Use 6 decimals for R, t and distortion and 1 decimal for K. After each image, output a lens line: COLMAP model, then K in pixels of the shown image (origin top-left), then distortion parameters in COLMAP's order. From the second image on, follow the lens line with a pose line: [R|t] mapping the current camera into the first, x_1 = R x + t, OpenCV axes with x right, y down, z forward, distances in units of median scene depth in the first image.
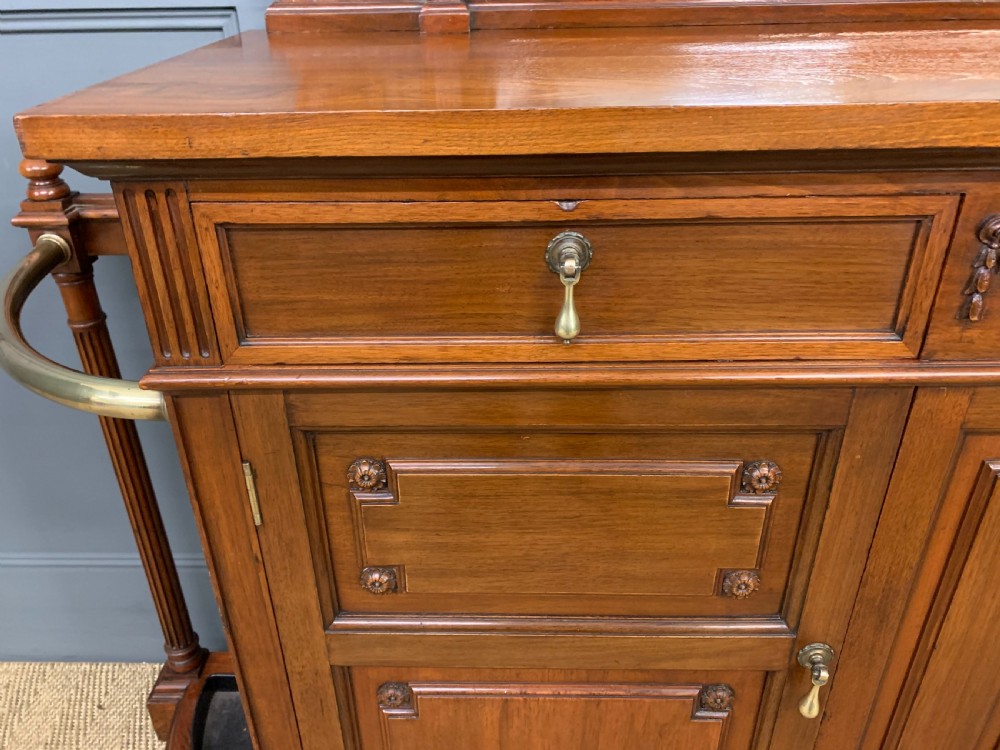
lens RADIAL K [[773.1, 0, 482.2], [0, 773.1, 384.8], [0, 0, 1]] dist [0.006029, -0.007107]
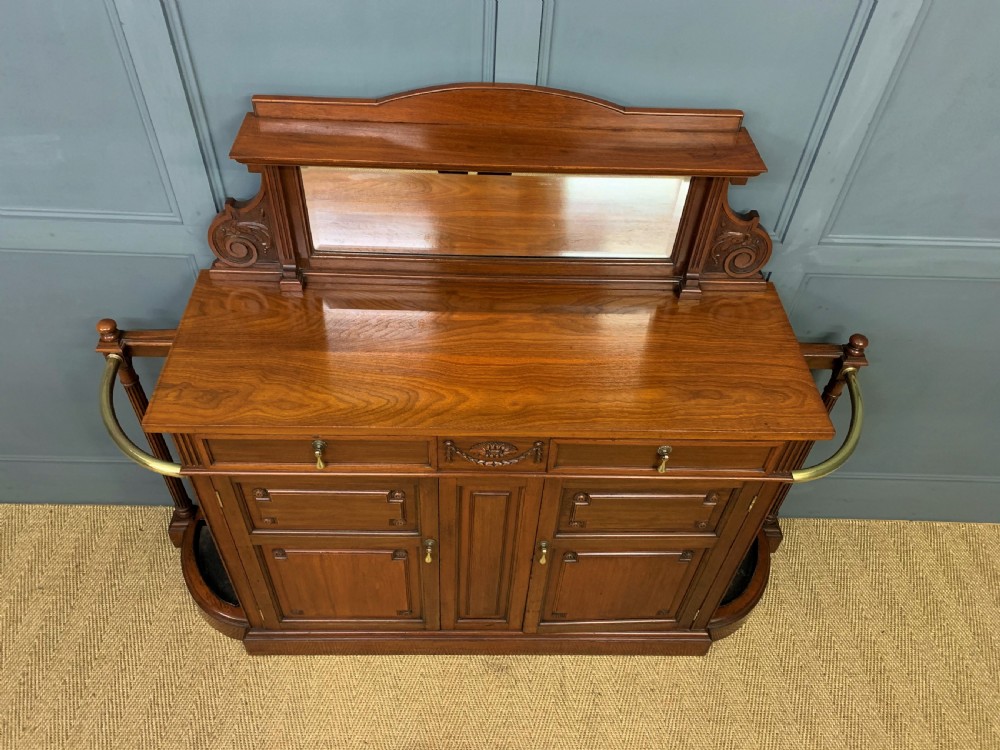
lens RADIAL K [[757.8, 0, 499.1], [0, 757.8, 365.1], [0, 0, 1]] dist [0.001787, 0.000946]
pose [[0.996440, 0.014880, 0.082978, 0.502690], [-0.037550, 0.959602, 0.278843, -1.175942], [-0.075476, -0.280966, 0.956745, -1.648132]]
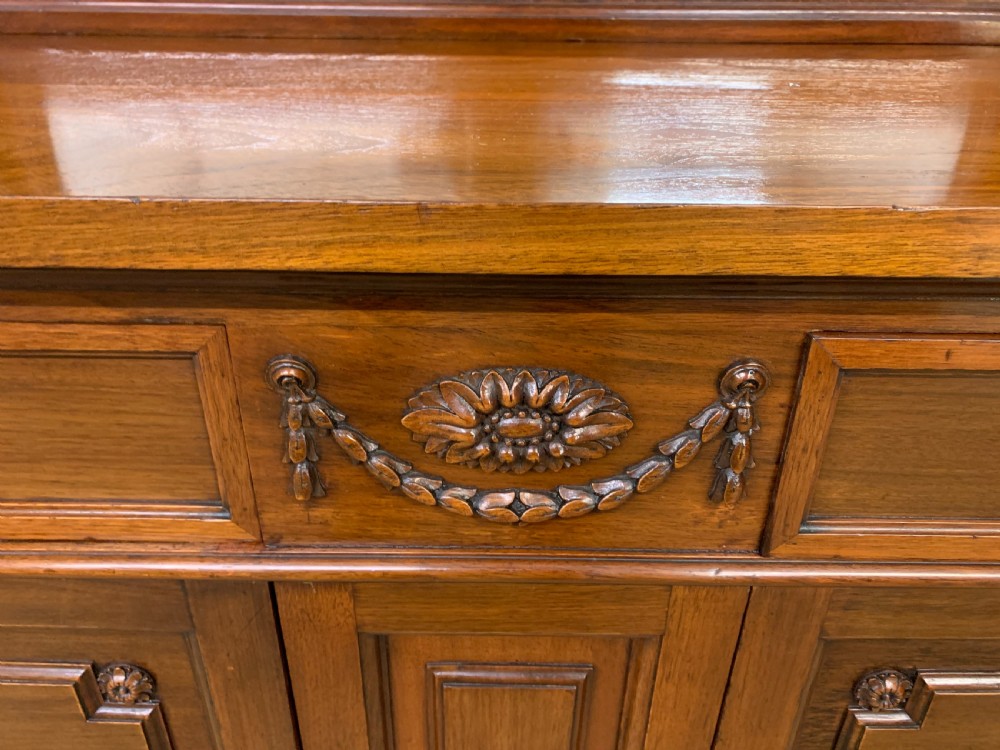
lens RADIAL K [[779.3, 0, 500.0], [0, 779.3, 375.0], [0, 0, 1]] dist [0.011708, -0.008071]
pose [[0.998948, 0.016104, 0.042943, 0.674594], [-0.015968, 0.999866, -0.003515, -0.167171], [-0.042994, 0.002826, 0.999071, 0.271420]]
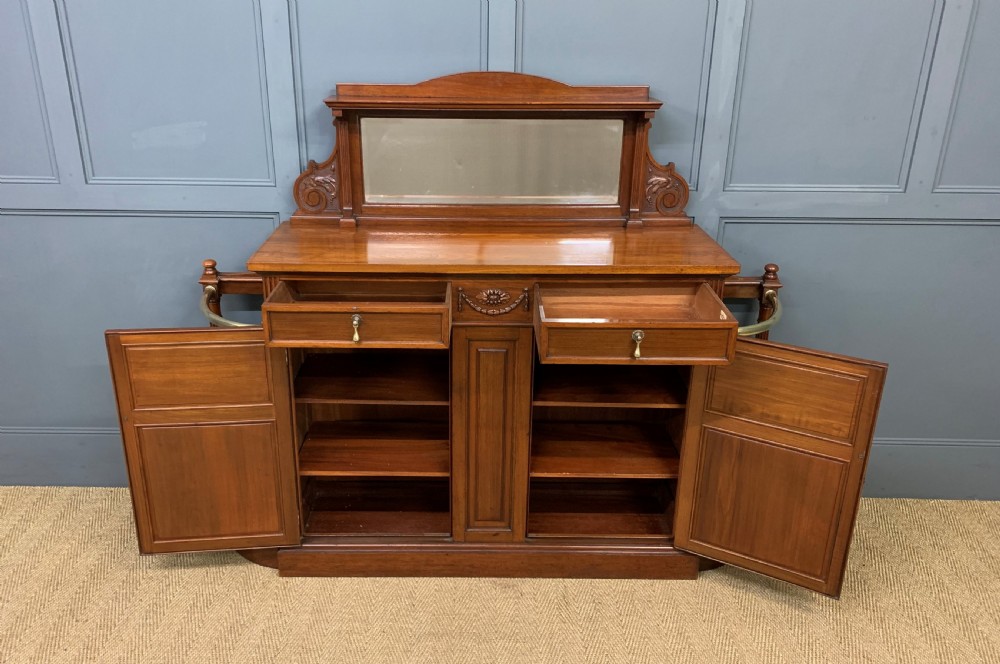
lens RADIAL K [[806.0, 0, 477.5], [0, 806.0, 329.5], [0, 0, 1]] dist [0.013573, -0.004989]
pose [[0.999039, 0.018760, 0.039608, 0.484373], [-0.012714, 0.988947, -0.147725, 0.595214], [-0.041941, 0.147079, 0.988235, -2.985616]]
